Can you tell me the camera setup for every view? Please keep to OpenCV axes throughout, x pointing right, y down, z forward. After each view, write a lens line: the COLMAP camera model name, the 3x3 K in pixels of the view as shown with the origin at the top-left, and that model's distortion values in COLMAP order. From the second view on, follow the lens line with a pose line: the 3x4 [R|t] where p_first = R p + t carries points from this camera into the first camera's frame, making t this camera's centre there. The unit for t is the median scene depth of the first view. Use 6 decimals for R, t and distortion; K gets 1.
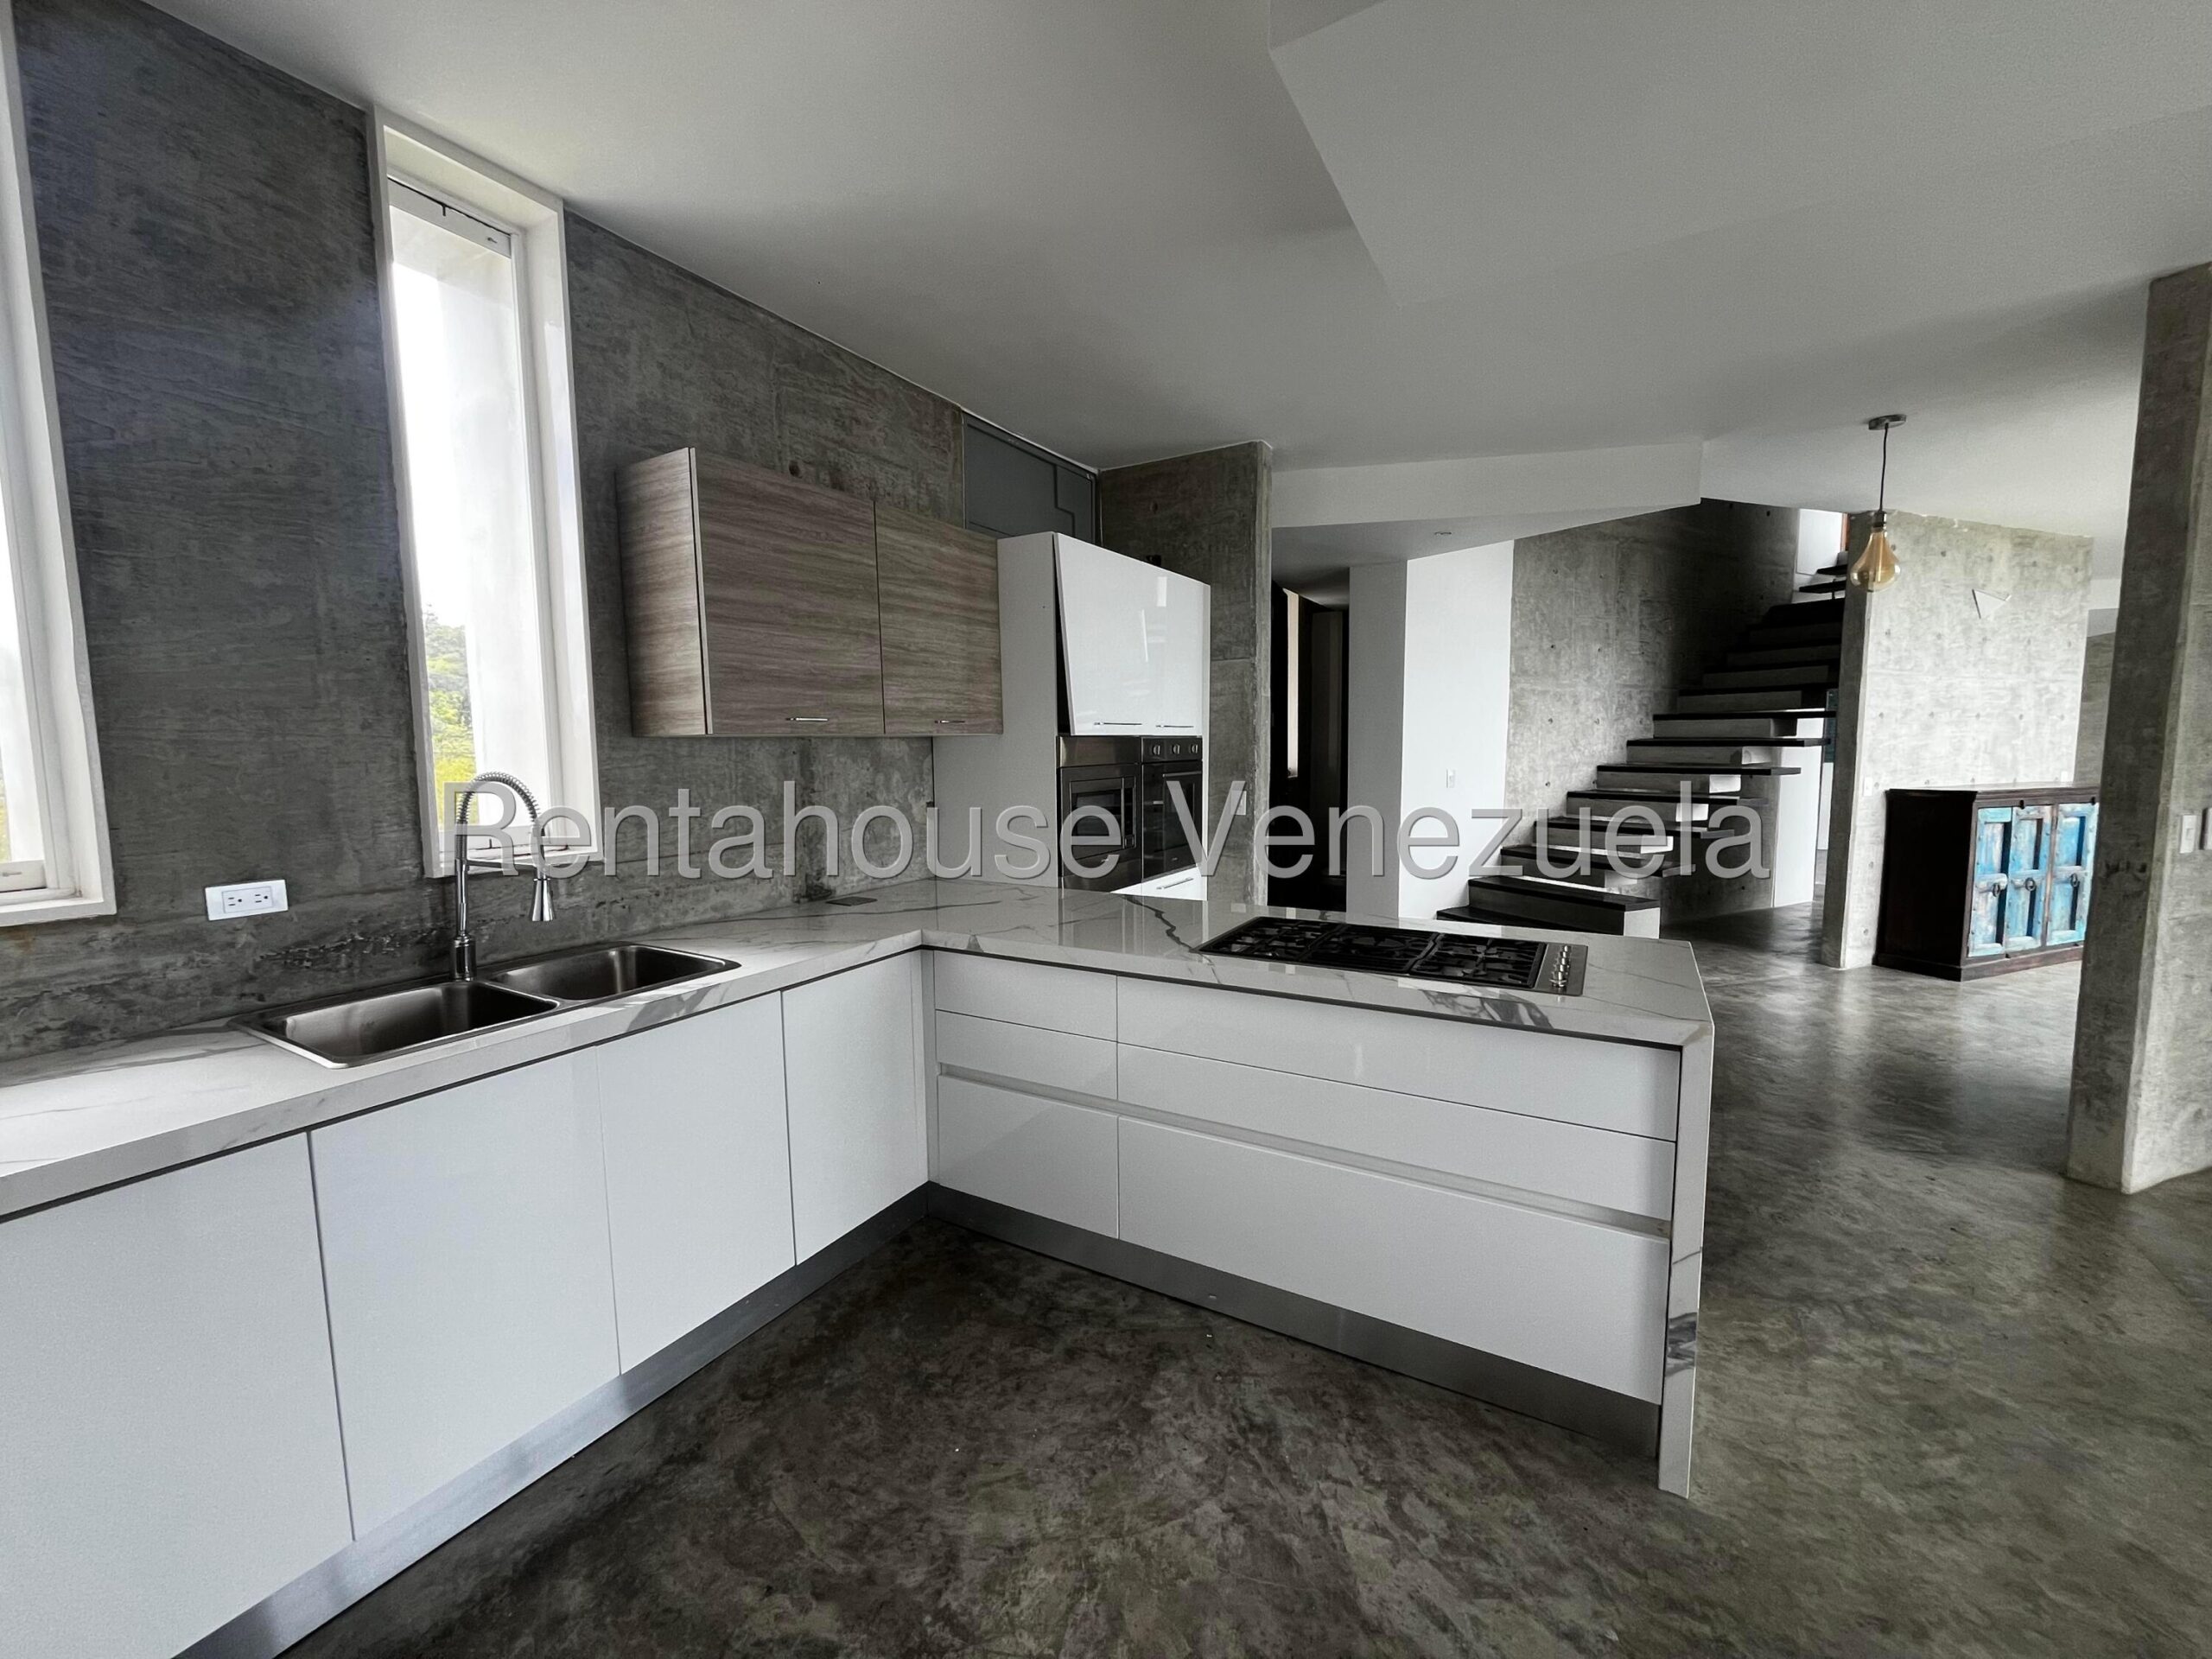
lens RADIAL K [[892.7, 0, 1104.8], [0, 892.7, 832.5], [0, 0, 1]] dist [-0.003213, 0.000388]
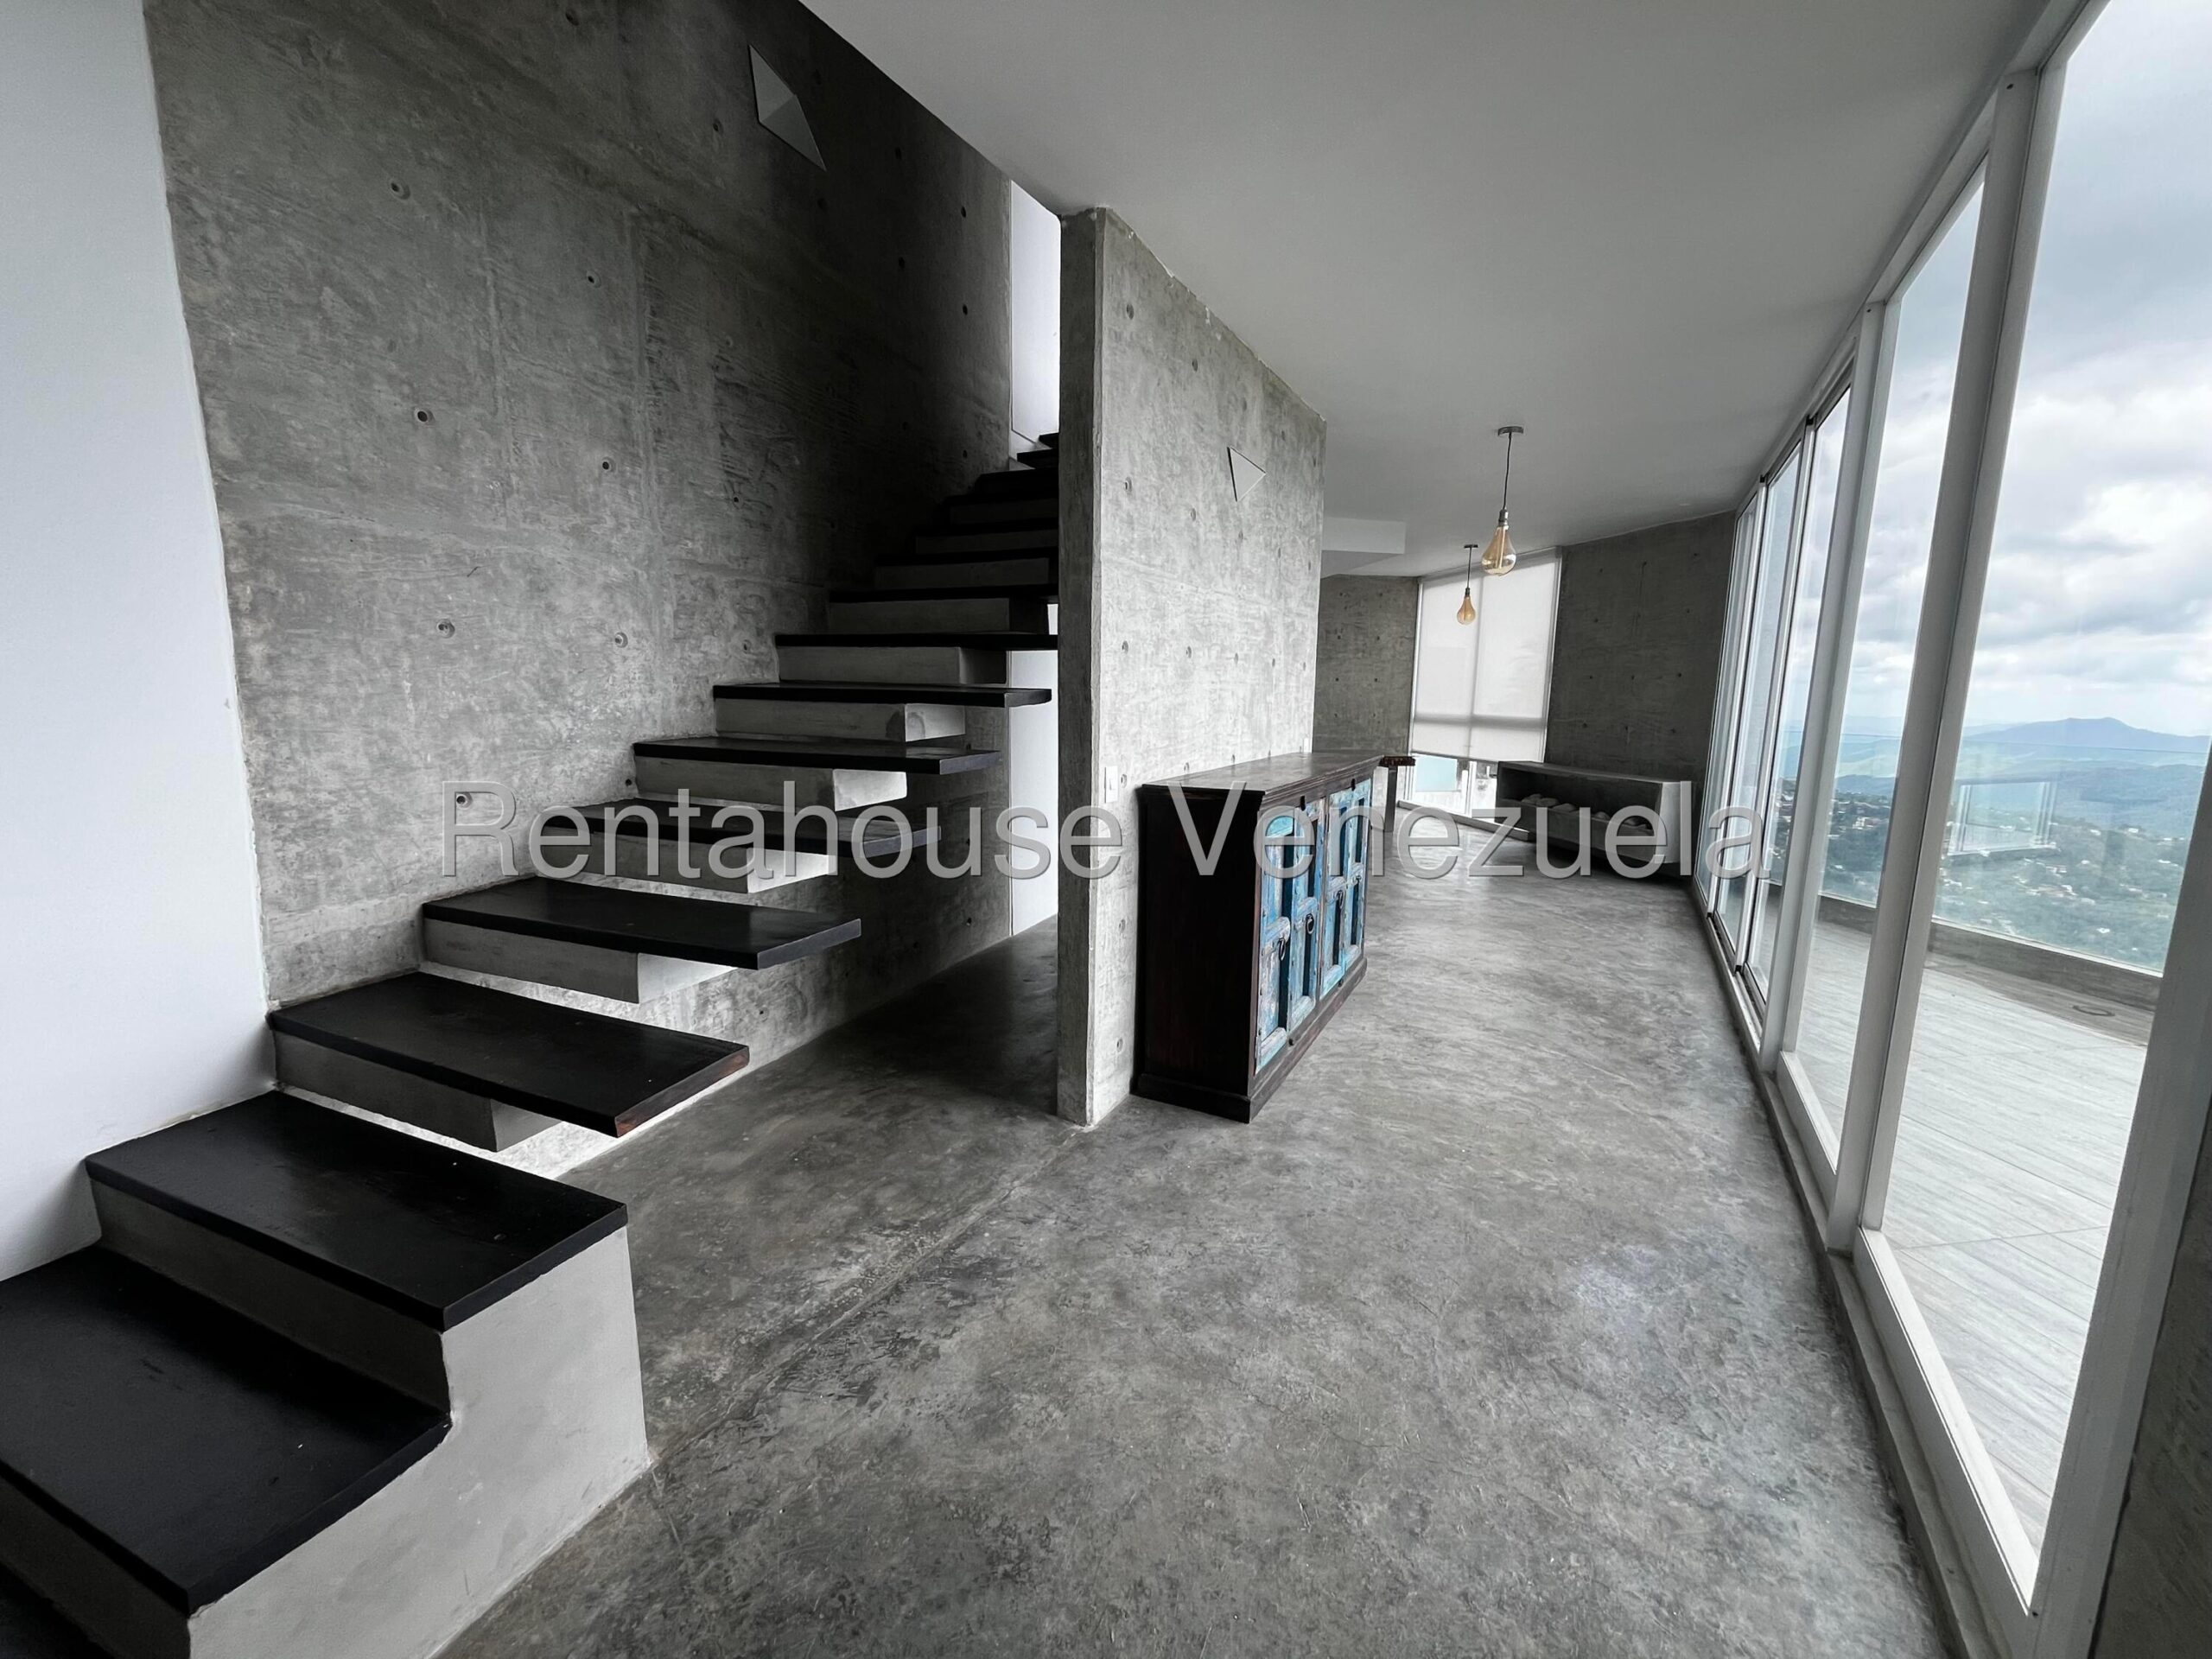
lens RADIAL K [[892.7, 0, 1101.8], [0, 892.7, 835.7], [0, 0, 1]] dist [-0.003213, 0.000388]
pose [[0.764722, -0.087343, 0.638413, 0.469128], [0.042571, 0.995454, 0.085198, -0.060321], [-0.642953, -0.037975, 0.764964, 0.547439]]
